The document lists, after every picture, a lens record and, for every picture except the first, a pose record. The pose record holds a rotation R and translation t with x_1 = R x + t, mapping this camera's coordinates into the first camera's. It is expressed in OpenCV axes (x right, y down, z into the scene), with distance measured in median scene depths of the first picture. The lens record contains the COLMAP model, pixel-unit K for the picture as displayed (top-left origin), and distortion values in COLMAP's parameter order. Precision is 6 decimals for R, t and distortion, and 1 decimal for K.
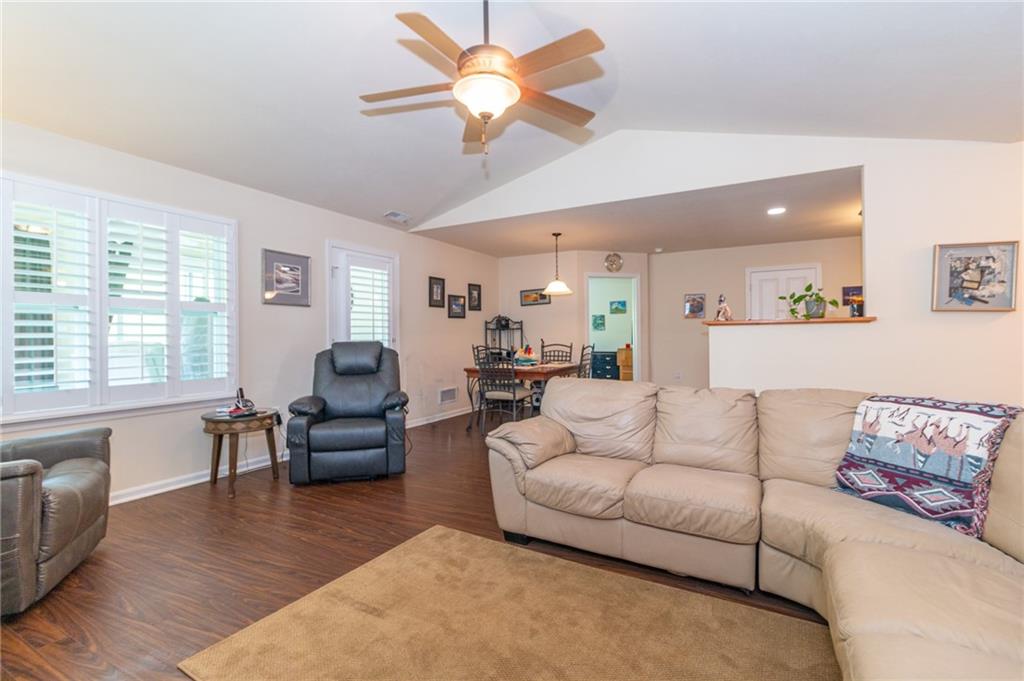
lens RADIAL K [[470.6, 0, 520.0], [0, 470.6, 334.8], [0, 0, 1]] dist [-0.001755, 0.000078]
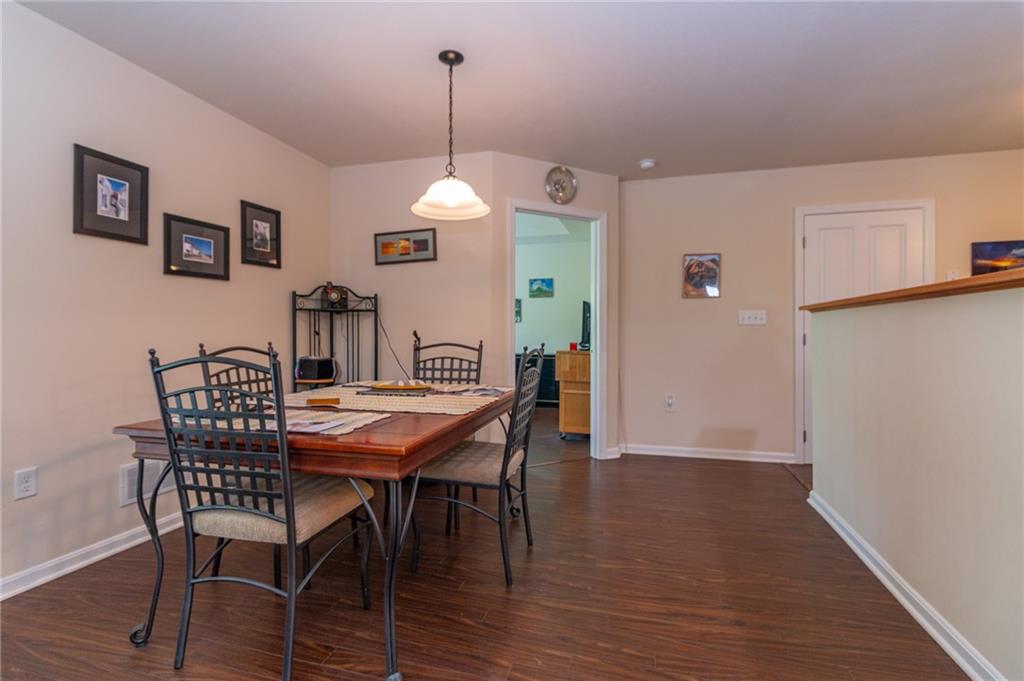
lens RADIAL K [[470.6, 0, 518.9], [0, 470.6, 332.0], [0, 0, 1]] dist [-0.001755, 0.000078]
pose [[0.974790, 0.010659, 0.222871, 0.040795], [-0.010560, 0.999943, -0.001639, 0.008439], [-0.222876, -0.000756, 0.974847, 0.509858]]
